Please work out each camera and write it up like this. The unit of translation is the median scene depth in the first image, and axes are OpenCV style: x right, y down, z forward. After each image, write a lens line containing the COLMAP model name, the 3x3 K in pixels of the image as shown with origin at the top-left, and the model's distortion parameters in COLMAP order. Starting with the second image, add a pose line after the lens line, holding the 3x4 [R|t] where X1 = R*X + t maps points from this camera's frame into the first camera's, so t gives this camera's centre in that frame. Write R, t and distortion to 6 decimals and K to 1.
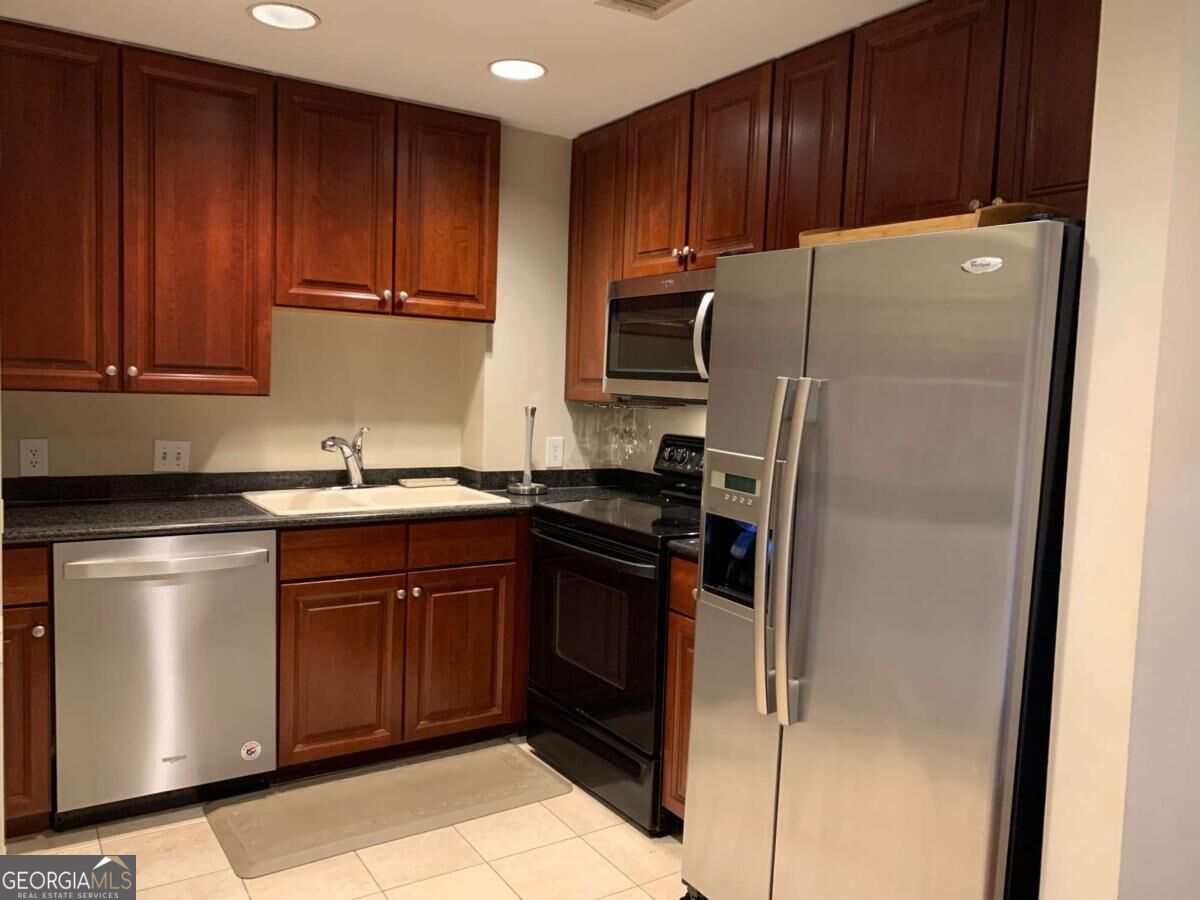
lens RADIAL K [[896.3, 0, 600.0], [0, 896.3, 450.0], [0, 0, 1]] dist [-0.003389, 0.002140]
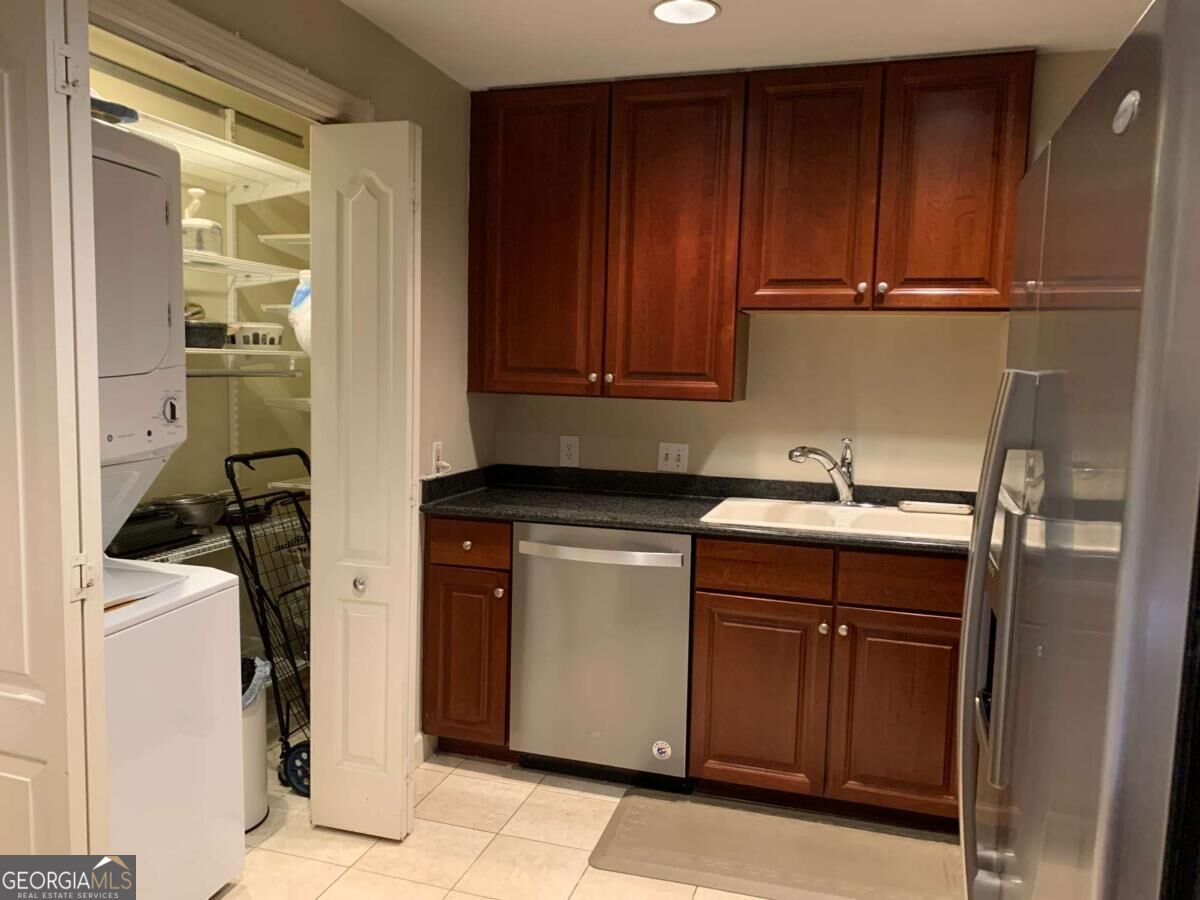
lens RADIAL K [[931.6, 0, 597.5], [0, 931.6, 458.0], [0, 0, 1]] dist [0.060088, -0.125817]
pose [[0.637954, 0.054469, -0.768146, 0.335079], [-0.059405, 0.998004, 0.021432, -0.011803], [0.767780, 0.031959, 0.639916, 0.236450]]
